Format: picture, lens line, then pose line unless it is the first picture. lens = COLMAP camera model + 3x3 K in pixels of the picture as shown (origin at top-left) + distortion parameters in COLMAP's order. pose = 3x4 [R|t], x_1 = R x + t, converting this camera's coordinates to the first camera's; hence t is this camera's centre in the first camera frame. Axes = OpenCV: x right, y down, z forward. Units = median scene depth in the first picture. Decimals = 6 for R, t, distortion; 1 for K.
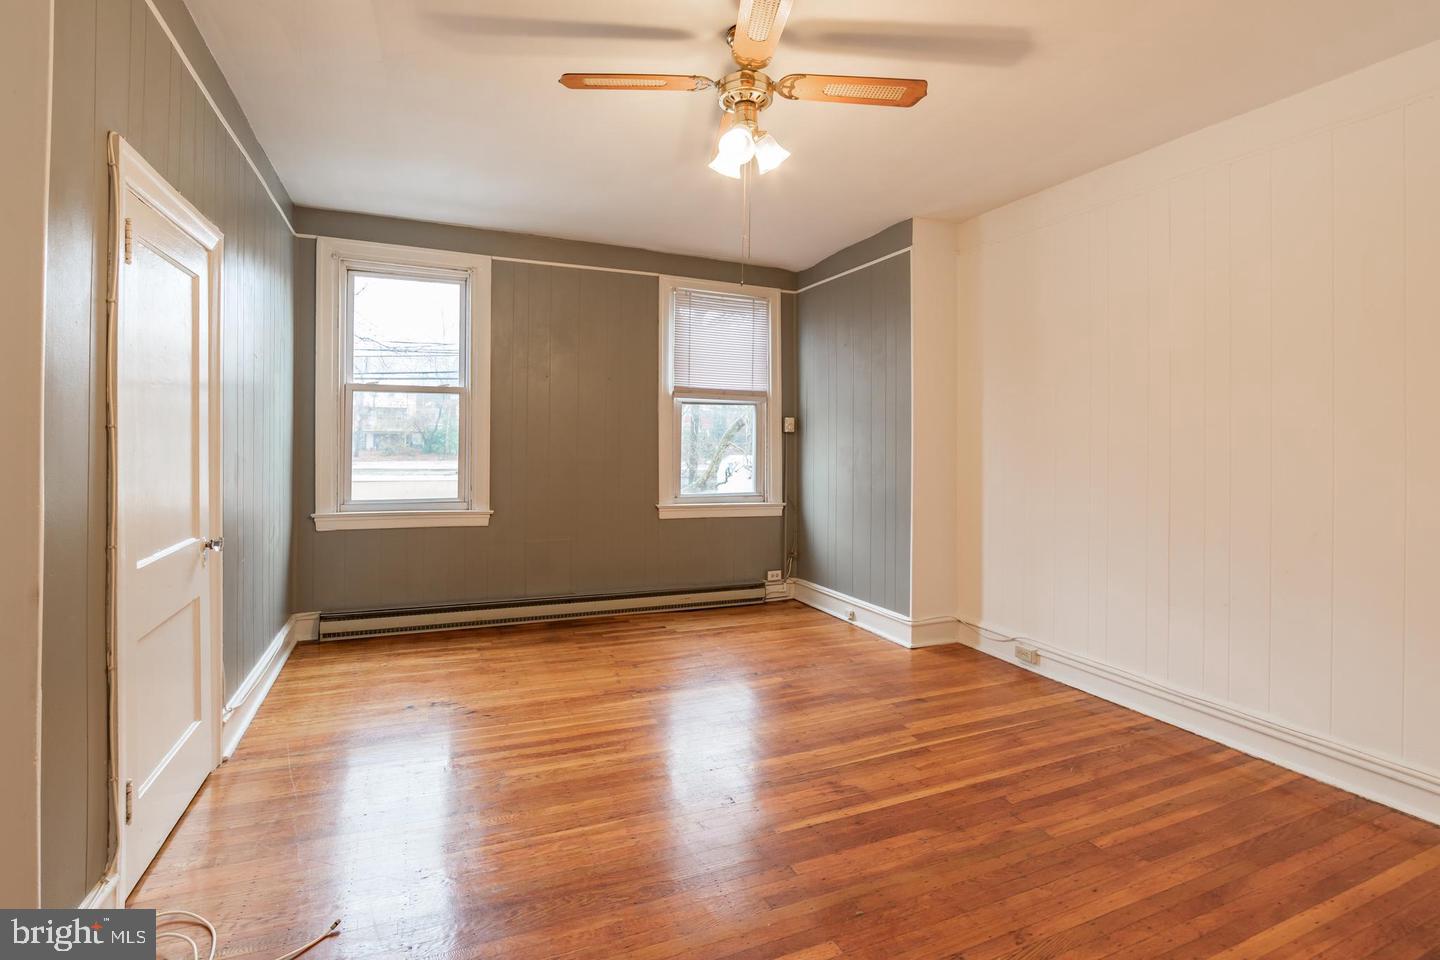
lens RADIAL K [[660.4, 0, 592.8], [0, 660.4, 440.1], [0, 0, 1]] dist [-0.023554, 0.000010]
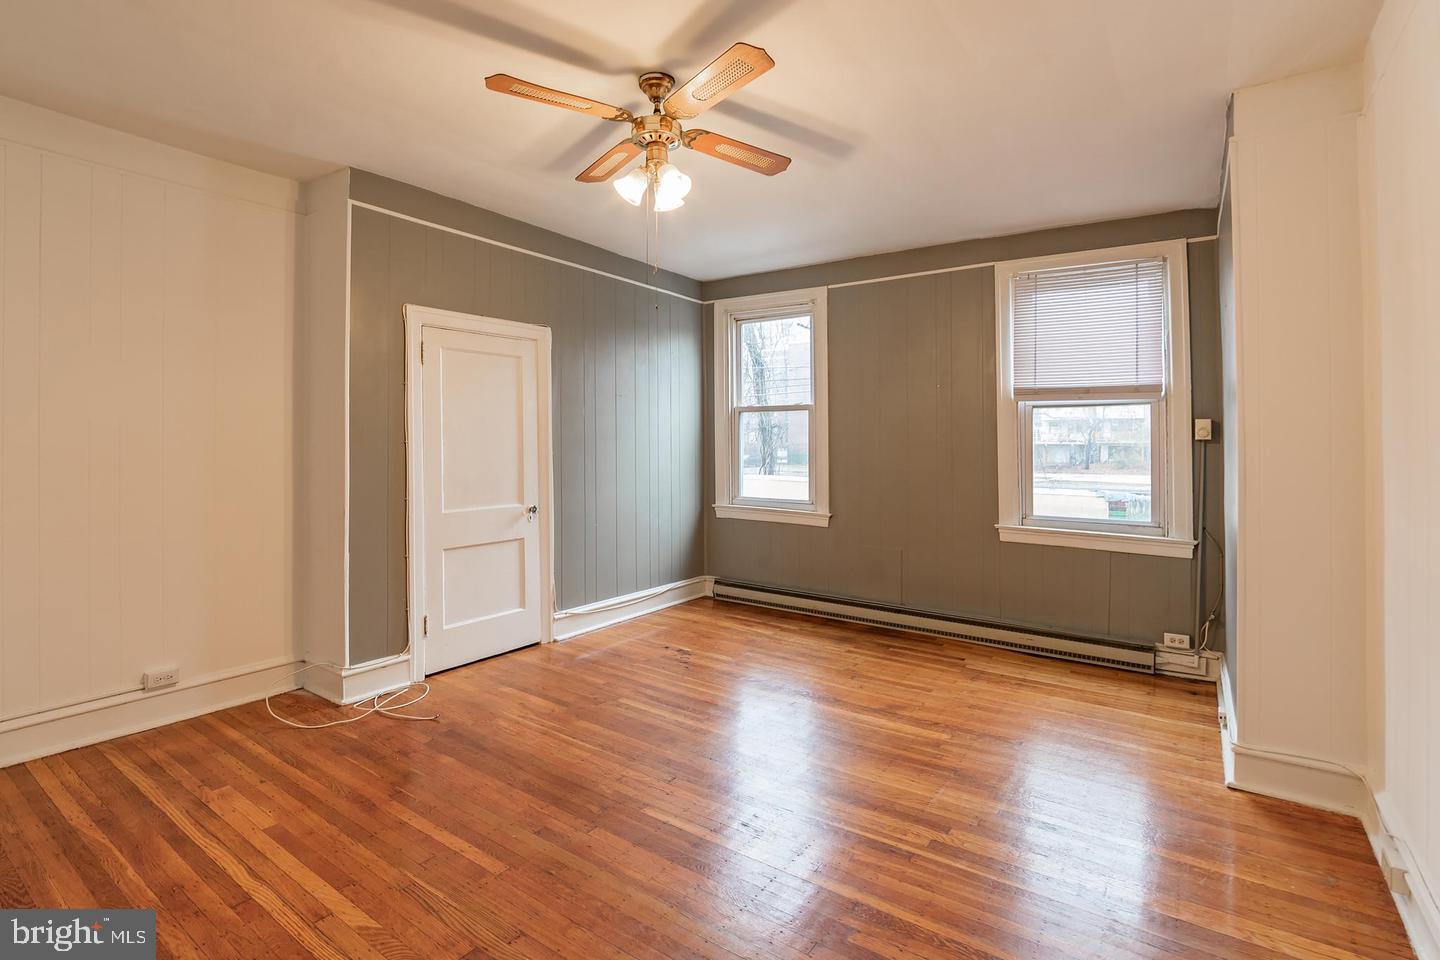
lens RADIAL K [[606.4, 0, 719.7], [0, 606.4, 446.8], [0, 0, 1]] dist [-0.017053, 0.000013]
pose [[0.607246, -0.003477, -0.794506, 0.518325], [-0.003778, 0.999966, -0.007264, 0.001834], [0.794505, 0.007412, 0.607213, 0.220070]]
